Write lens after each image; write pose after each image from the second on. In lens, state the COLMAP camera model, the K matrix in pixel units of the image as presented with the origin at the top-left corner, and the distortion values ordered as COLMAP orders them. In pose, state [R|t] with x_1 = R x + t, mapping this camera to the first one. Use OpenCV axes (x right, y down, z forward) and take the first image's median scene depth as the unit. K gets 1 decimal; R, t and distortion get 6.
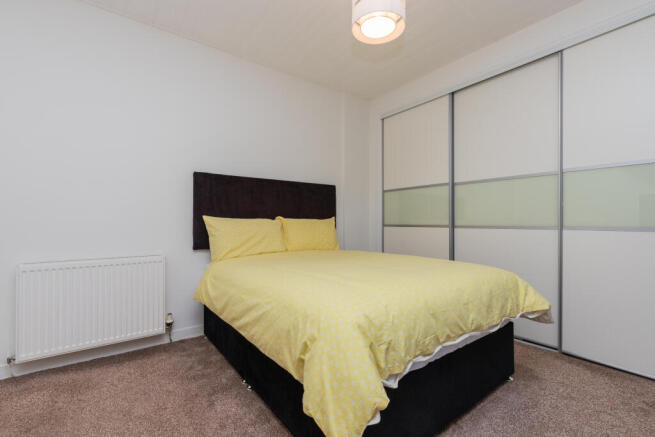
lens RADIAL K [[290.5, 0, 329.8], [0, 290.5, 217.4], [0, 0, 1]] dist [0.004844, -0.000337]
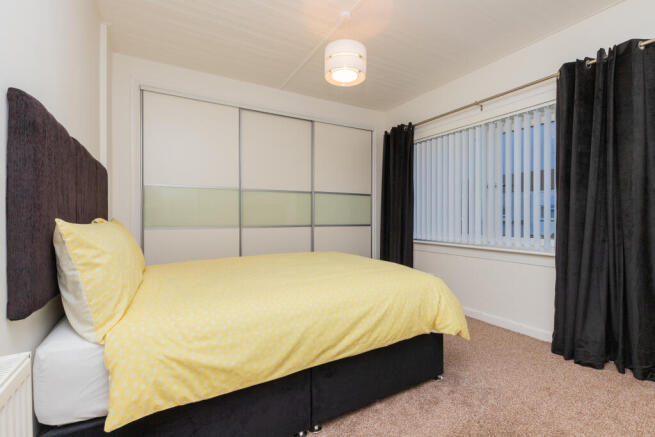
lens RADIAL K [[290.5, 0, 328.2], [0, 290.5, 222.1], [0, 0, 1]] dist [0.004844, -0.000337]
pose [[0.136167, -0.010006, 0.990635, -0.649956], [-0.008780, 0.999898, 0.011306, -0.007083], [-0.990647, -0.010237, 0.136065, 0.518396]]
